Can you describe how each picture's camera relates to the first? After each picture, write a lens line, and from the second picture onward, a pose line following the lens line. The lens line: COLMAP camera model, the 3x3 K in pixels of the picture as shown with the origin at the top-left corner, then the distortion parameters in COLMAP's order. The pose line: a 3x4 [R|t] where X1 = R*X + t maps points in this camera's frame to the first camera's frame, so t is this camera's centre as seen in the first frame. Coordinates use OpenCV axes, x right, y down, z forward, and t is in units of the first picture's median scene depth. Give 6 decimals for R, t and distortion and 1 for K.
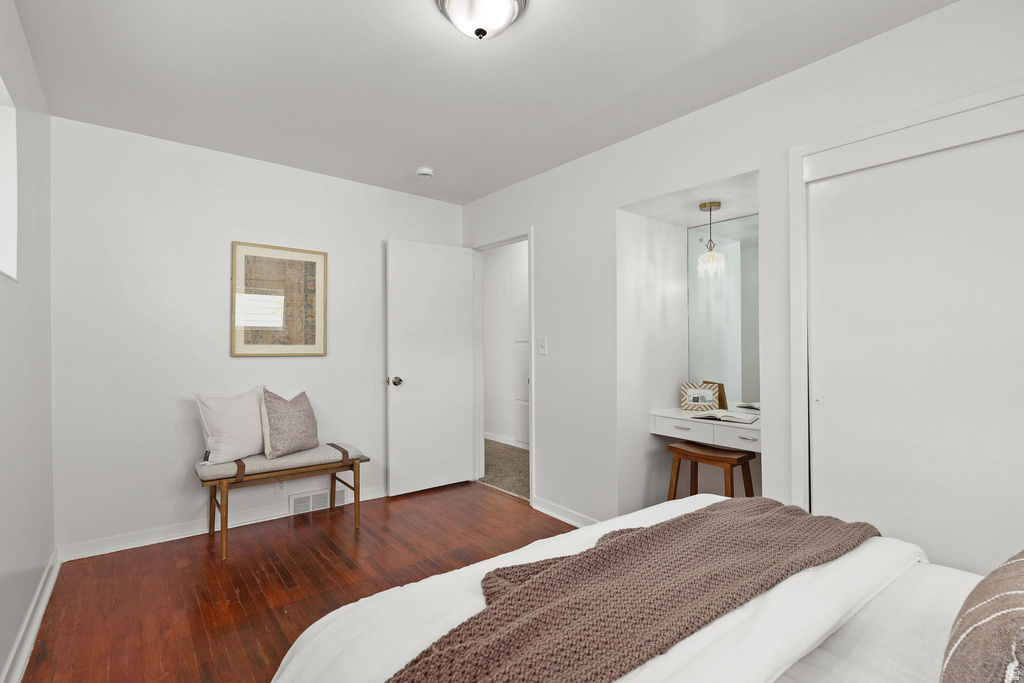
lens RADIAL K [[479.1, 0, 511.1], [0, 479.1, 336.9], [0, 0, 1]] dist [-0.002418, -0.000250]
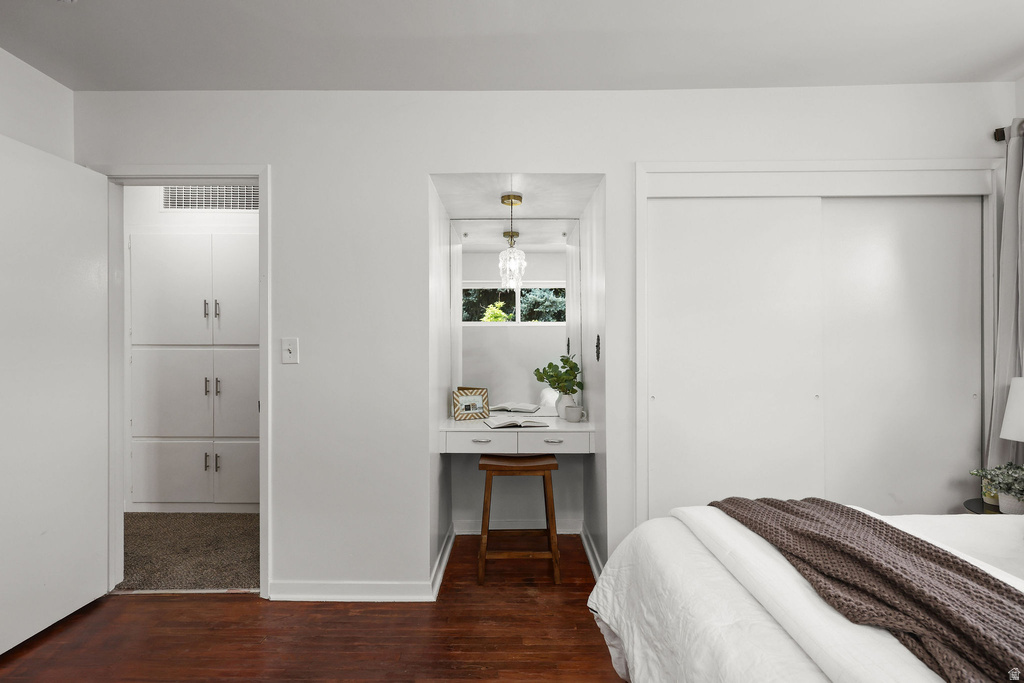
lens RADIAL K [[479.1, 0, 510.6], [0, 479.1, 342.4], [0, 0, 1]] dist [-0.002418, -0.000250]
pose [[0.623931, 0.003968, 0.781469, -0.270690], [-0.006986, 0.999975, 0.000500, 0.005005], [-0.781448, -0.005771, 0.623944, 0.356223]]
